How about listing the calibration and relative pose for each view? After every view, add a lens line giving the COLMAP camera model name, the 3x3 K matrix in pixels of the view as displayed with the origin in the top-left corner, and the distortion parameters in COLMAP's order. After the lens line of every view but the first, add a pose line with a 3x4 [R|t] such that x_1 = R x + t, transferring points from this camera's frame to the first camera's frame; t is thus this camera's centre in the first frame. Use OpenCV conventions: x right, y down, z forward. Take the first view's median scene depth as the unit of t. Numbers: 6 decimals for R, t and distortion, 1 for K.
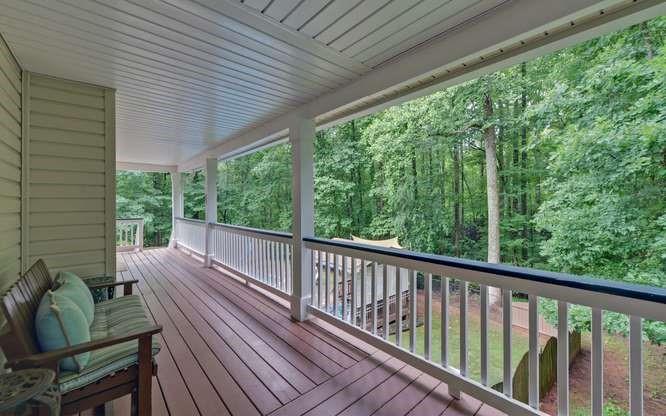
lens RADIAL K [[268.0, 0, 337.0], [0, 268.0, 203.4], [0, 0, 1]] dist [-0.007617, -0.000422]
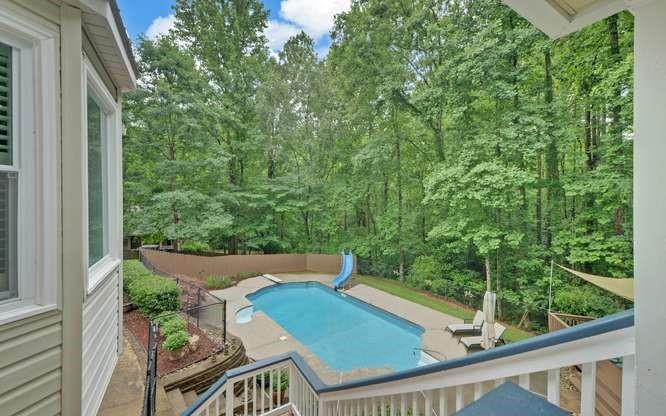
lens RADIAL K [[268.0, 0, 332.8], [0, 268.0, 205.4], [0, 0, 1]] dist [-0.007617, -0.000422]
pose [[0.978501, 0.021528, -0.205113, -0.254444], [-0.020484, 0.999764, 0.007211, 0.000835], [0.205220, -0.002854, 0.978712, 0.305969]]
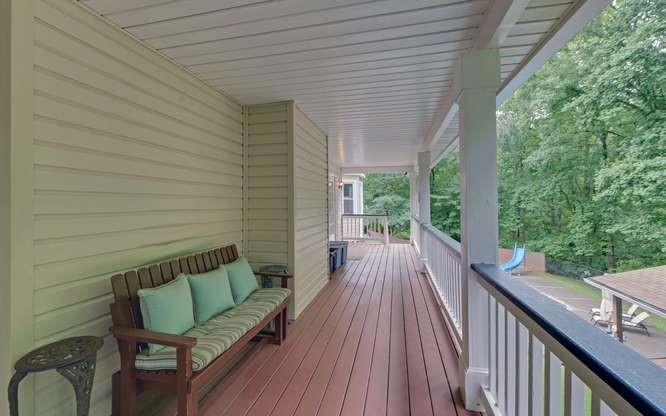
lens RADIAL K [[268.0, 0, 333.4], [0, 268.0, 205.2], [0, 0, 1]] dist [-0.007617, -0.000422]
pose [[0.570870, 0.012971, -0.820938, 0.023504], [-0.001538, 0.999890, 0.014729, -0.000889], [0.821039, -0.007146, 0.570827, 0.061126]]
